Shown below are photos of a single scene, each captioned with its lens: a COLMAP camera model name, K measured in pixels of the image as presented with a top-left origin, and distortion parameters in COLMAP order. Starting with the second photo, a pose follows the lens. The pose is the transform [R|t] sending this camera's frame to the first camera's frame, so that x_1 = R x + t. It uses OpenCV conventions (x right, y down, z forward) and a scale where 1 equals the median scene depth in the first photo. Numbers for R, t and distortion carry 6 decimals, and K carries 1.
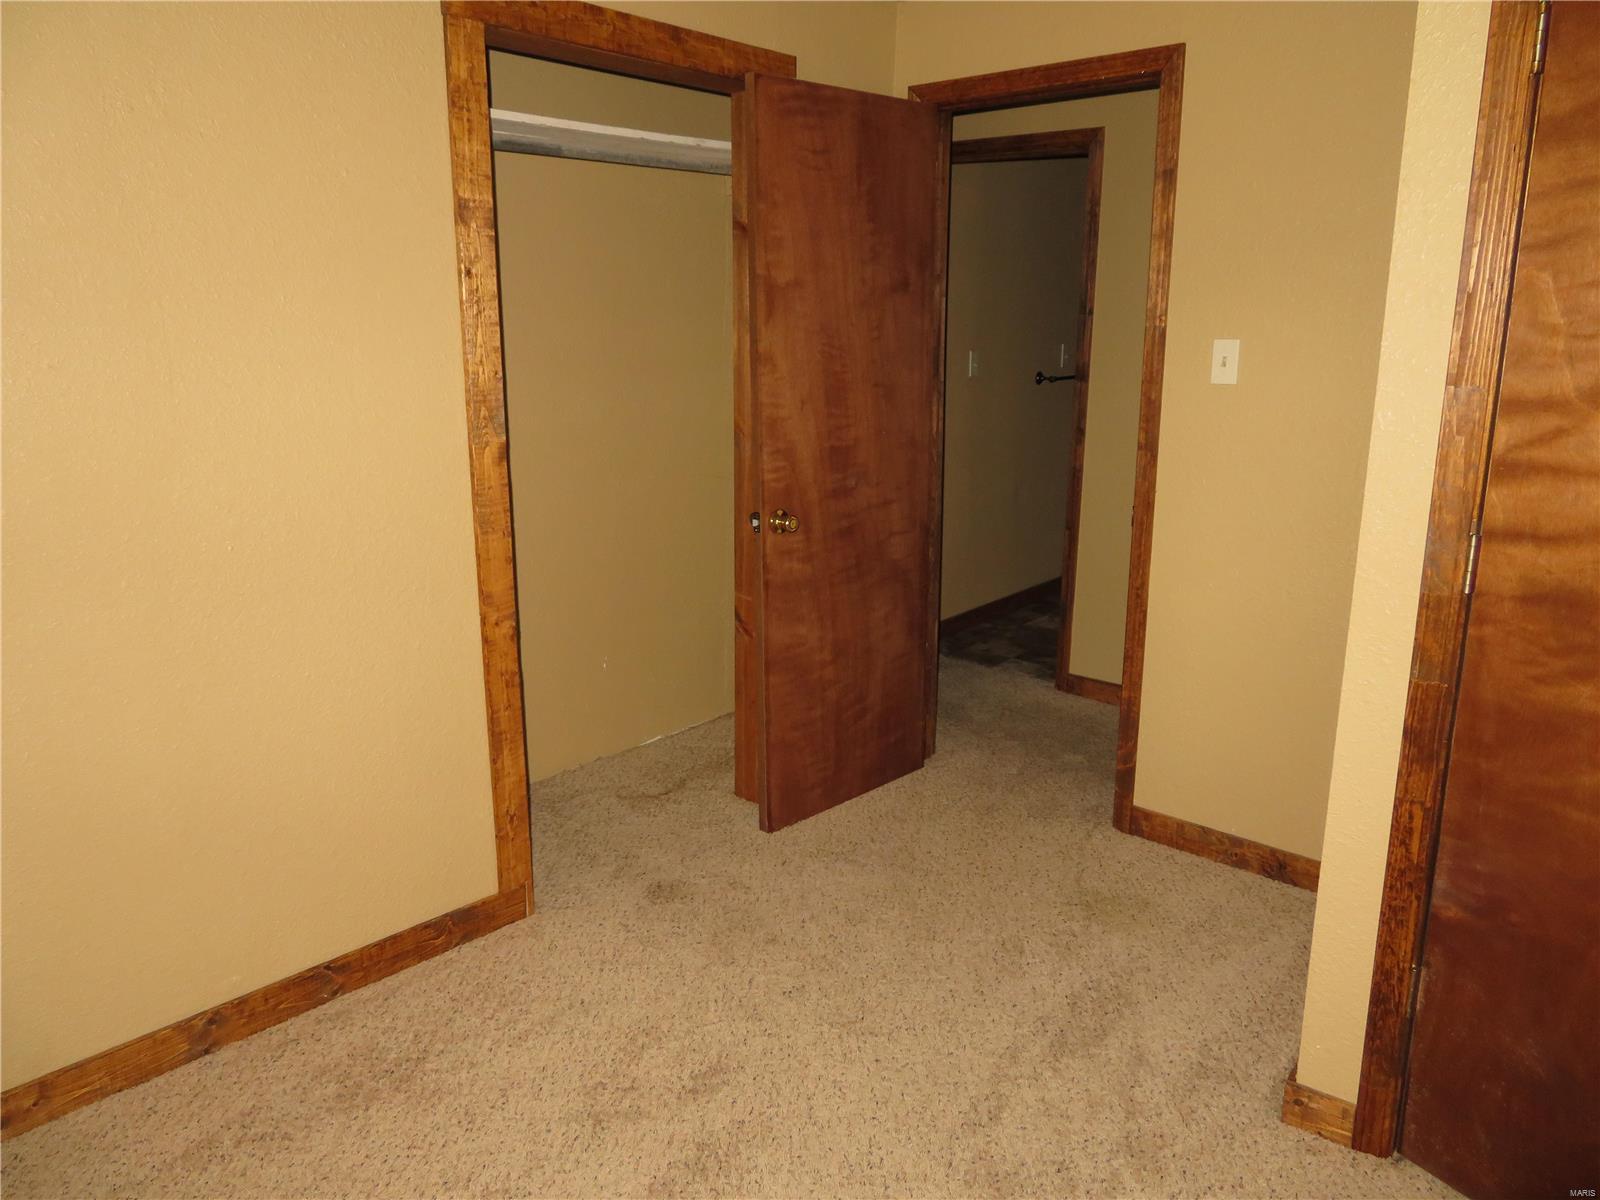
lens RADIAL K [[1145.7, 0, 800.0], [0, 1145.7, 600.0], [0, 0, 1]] dist [-0.009132, 0.001141]
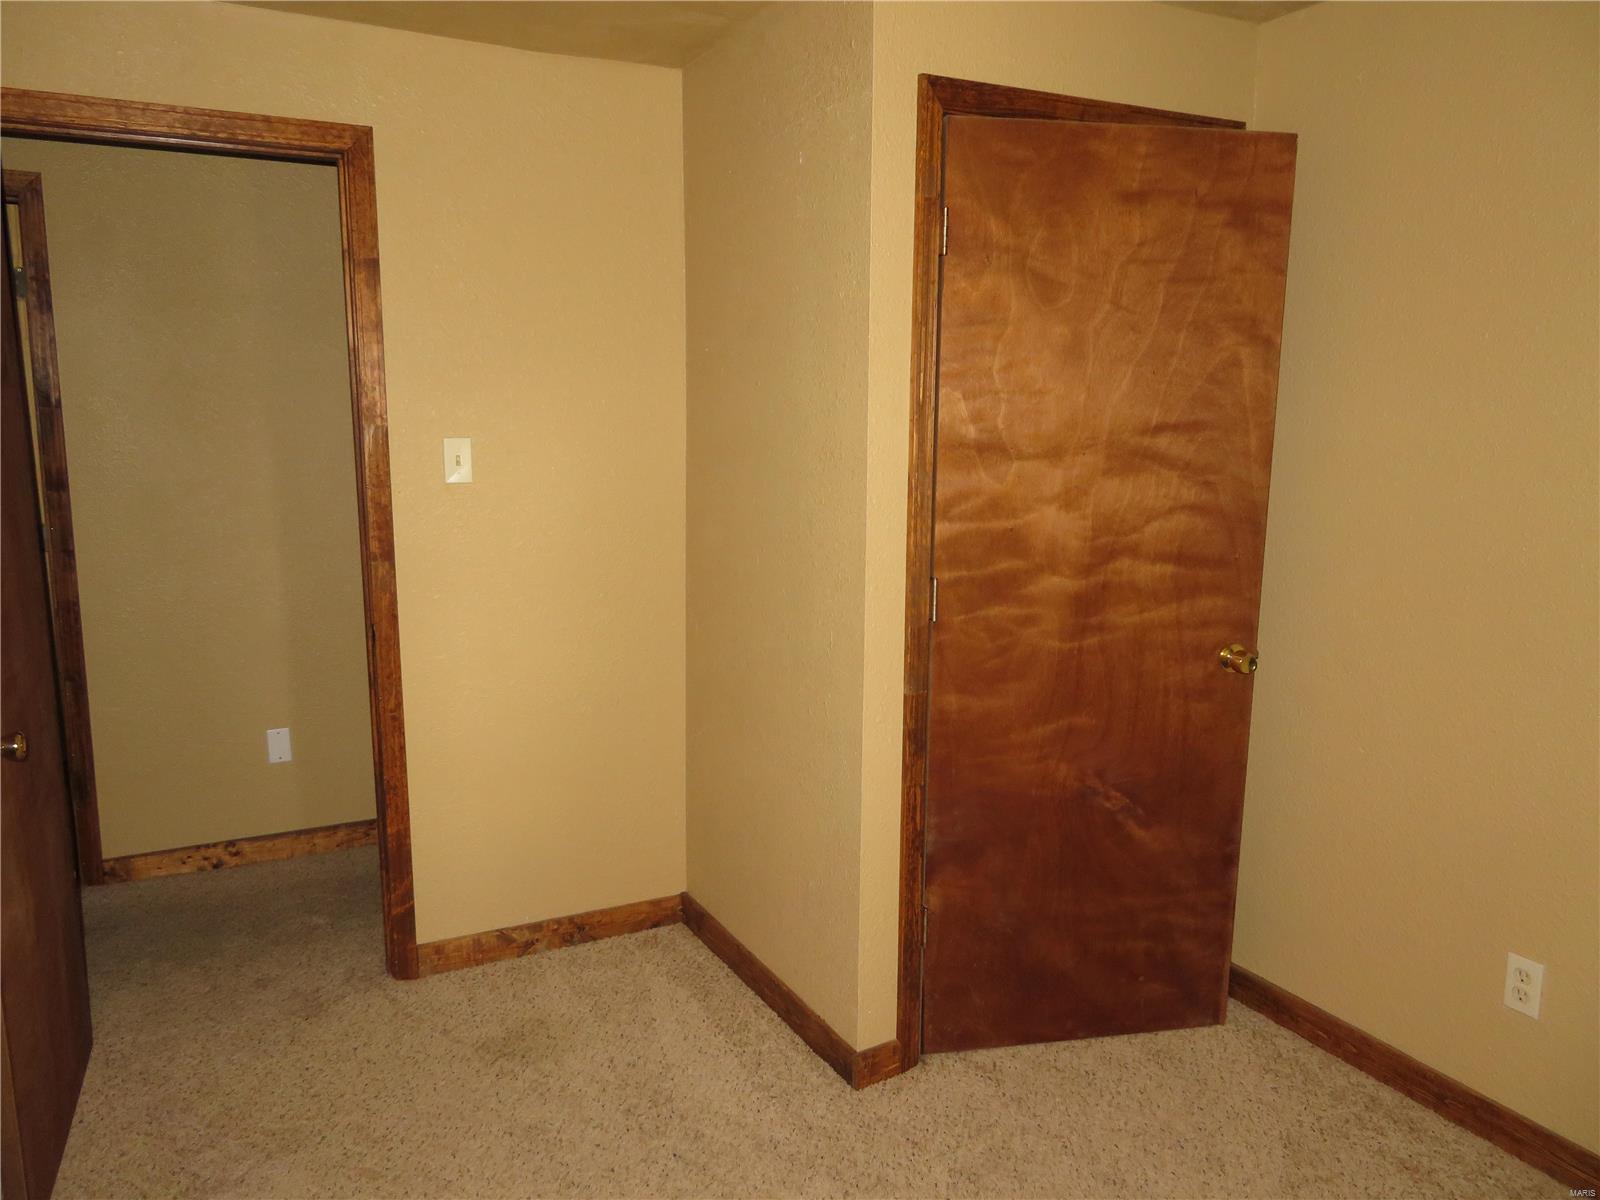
lens RADIAL K [[1145.7, 0, 800.0], [0, 1145.7, 600.0], [0, 0, 1]] dist [-0.009132, 0.001141]
pose [[0.346646, -0.154559, 0.925175, -0.456955], [0.216343, 0.972912, 0.081474, -0.109320], [-0.912706, 0.171912, 0.370694, 0.391712]]
